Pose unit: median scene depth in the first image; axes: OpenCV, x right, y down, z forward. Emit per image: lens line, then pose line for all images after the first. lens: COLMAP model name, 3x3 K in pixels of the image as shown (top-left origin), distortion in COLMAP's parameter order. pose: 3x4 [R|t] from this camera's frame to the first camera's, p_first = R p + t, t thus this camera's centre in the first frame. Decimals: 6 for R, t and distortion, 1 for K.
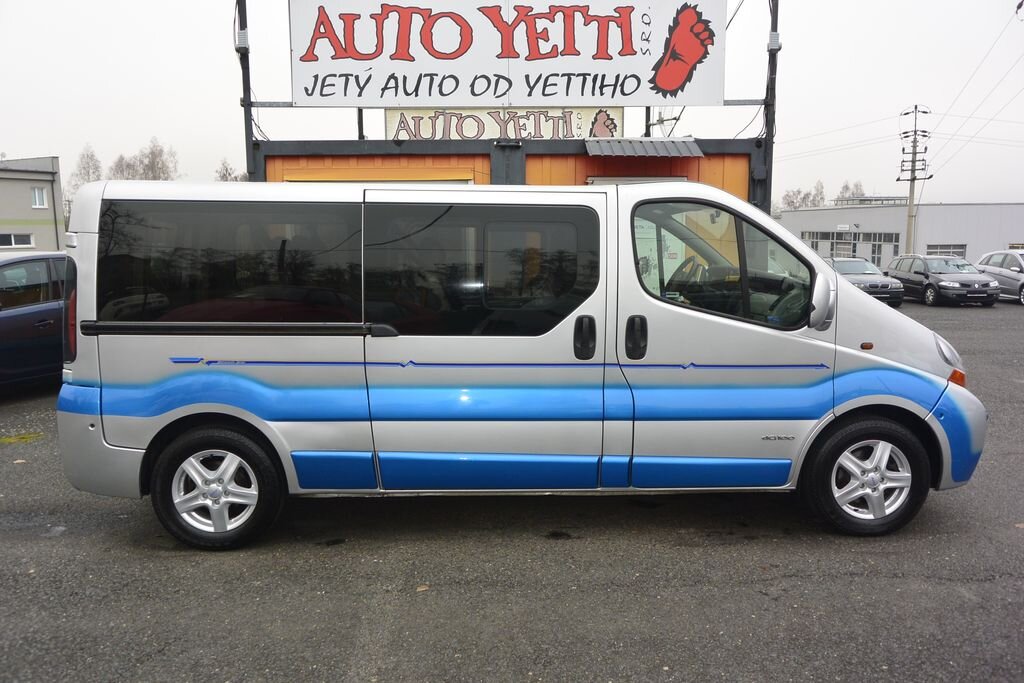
lens RADIAL K [[783.1, 0, 506.4], [0, 783.1, 347.3], [0, 0, 1]] dist [0.001506, 0.003776]
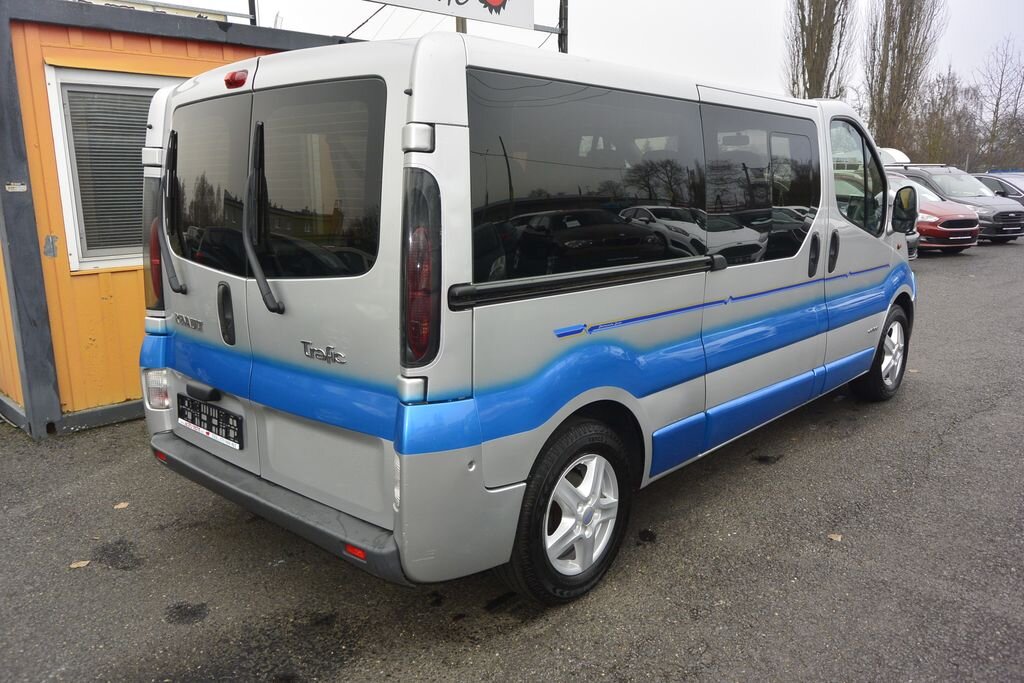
lens RADIAL K [[783.1, 0, 506.4], [0, 783.1, 347.3], [0, 0, 1]] dist [0.001506, 0.003776]
pose [[0.712568, -0.151806, 0.684983, -0.494124], [0.102885, 0.988366, 0.112014, -0.026672], [-0.694019, -0.009342, 0.719896, 0.311358]]
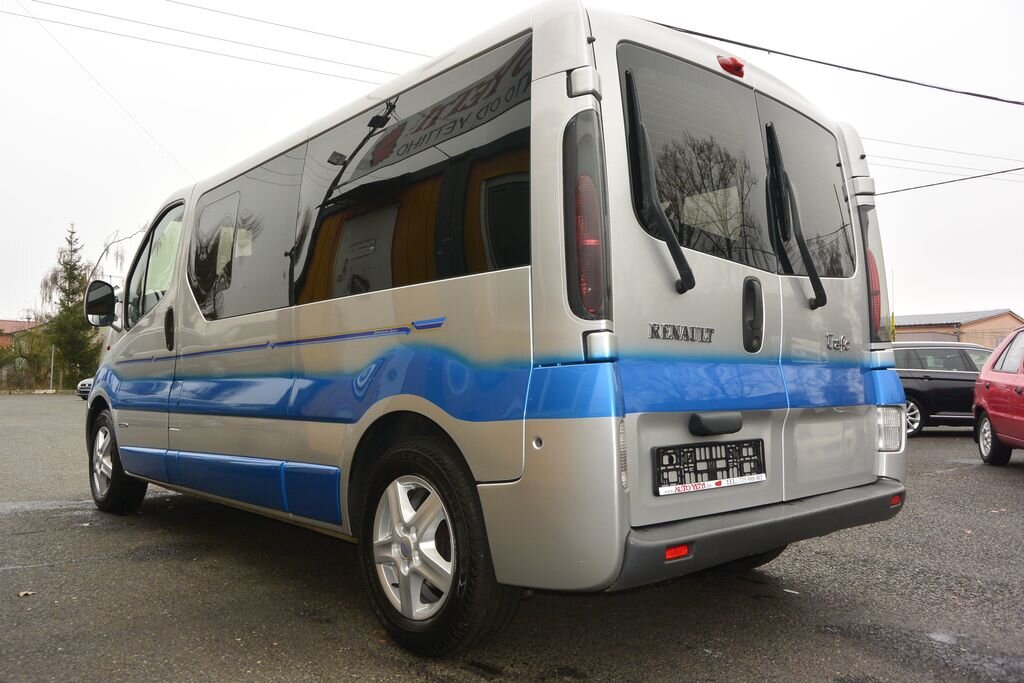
lens RADIAL K [[783.1, 0, 506.4], [0, 783.1, 347.3], [0, 0, 1]] dist [0.001506, 0.003776]
pose [[-0.625004, 0.033985, 0.779881, -0.516562], [0.100304, 0.994267, 0.037057, -0.022874], [-0.774150, 0.101386, -0.624830, 0.986737]]
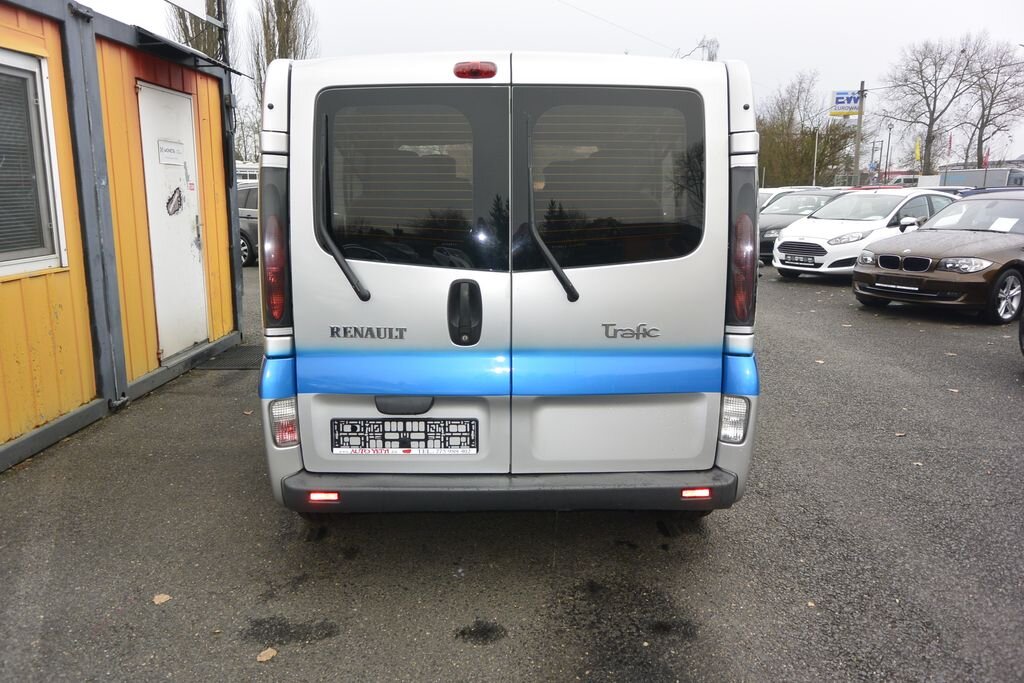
lens RADIAL K [[783.1, 0, 506.4], [0, 783.1, 347.3], [0, 0, 1]] dist [0.001506, 0.003776]
pose [[0.032044, -0.196911, 0.979898, -0.693809], [0.129858, 0.972911, 0.191261, -0.067155], [-0.991015, 0.121119, 0.056747, 0.654995]]
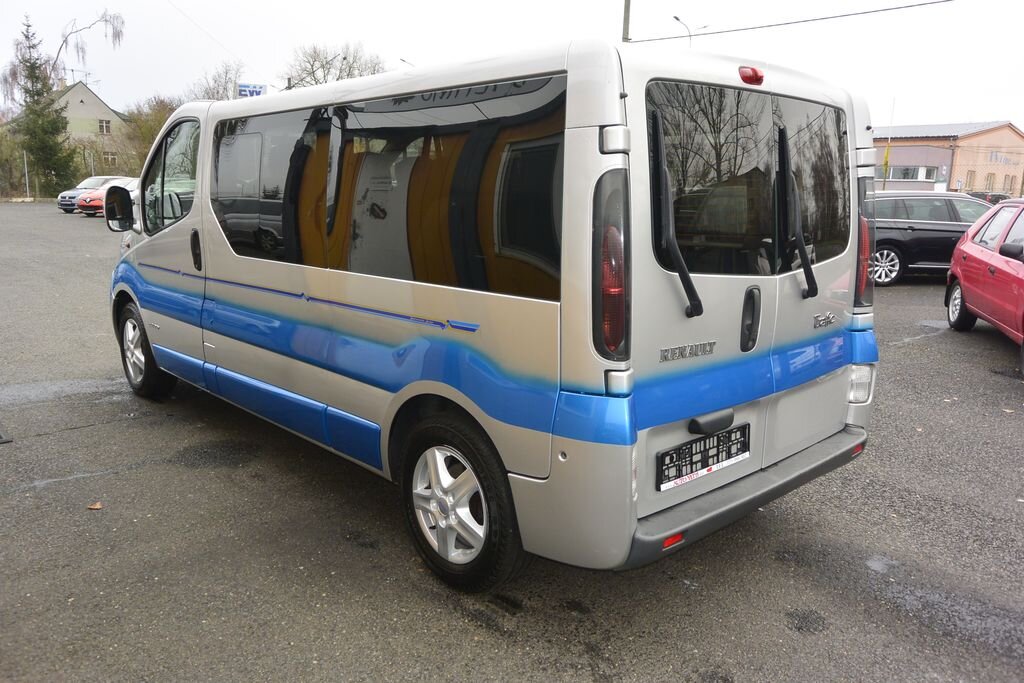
lens RADIAL K [[783.1, 0, 506.4], [0, 783.1, 347.3], [0, 0, 1]] dist [0.001506, 0.003776]
pose [[-0.639459, -0.165707, 0.750755, -0.531975], [0.085981, 0.954957, 0.284014, -0.118164], [-0.764002, 0.246165, -0.596409, 1.012839]]
